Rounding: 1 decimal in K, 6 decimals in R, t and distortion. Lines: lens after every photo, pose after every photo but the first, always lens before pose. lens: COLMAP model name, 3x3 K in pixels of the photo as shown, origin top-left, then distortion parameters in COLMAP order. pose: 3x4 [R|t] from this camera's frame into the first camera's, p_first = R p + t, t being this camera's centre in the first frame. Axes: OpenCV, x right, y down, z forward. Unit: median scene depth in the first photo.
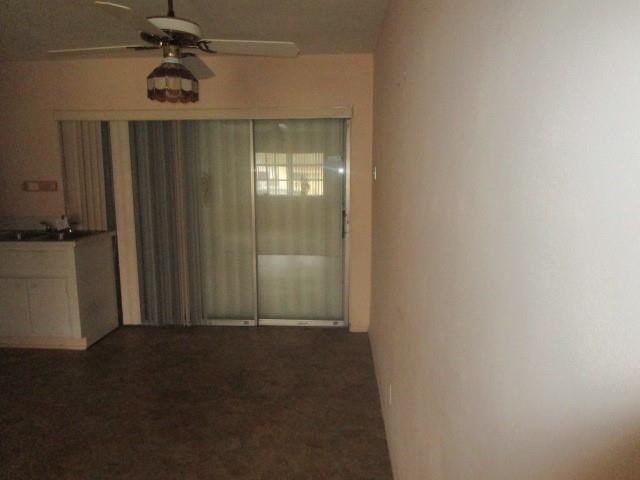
lens RADIAL K [[454.4, 0, 318.2], [0, 454.4, 242.1], [0, 0, 1]] dist [-0.018794, -0.003938]
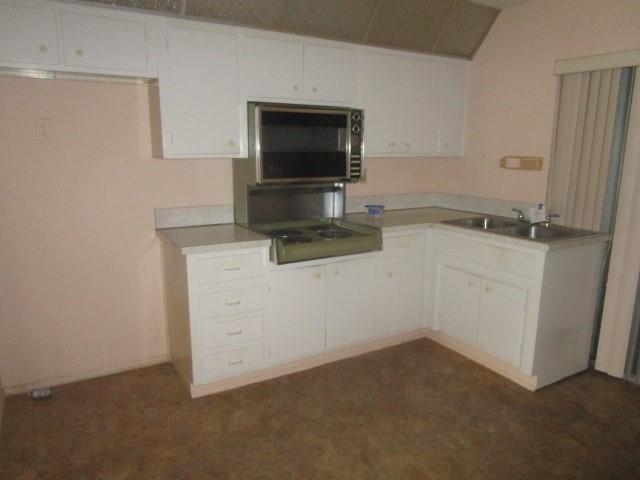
lens RADIAL K [[454.4, 0, 317.2], [0, 454.4, 240.1], [0, 0, 1]] dist [-0.018794, -0.003938]
pose [[0.544953, 0.176699, -0.819636, -0.142314], [-0.133706, 0.983347, 0.123094, -0.041669], [0.827737, 0.042510, 0.559503, 0.274233]]
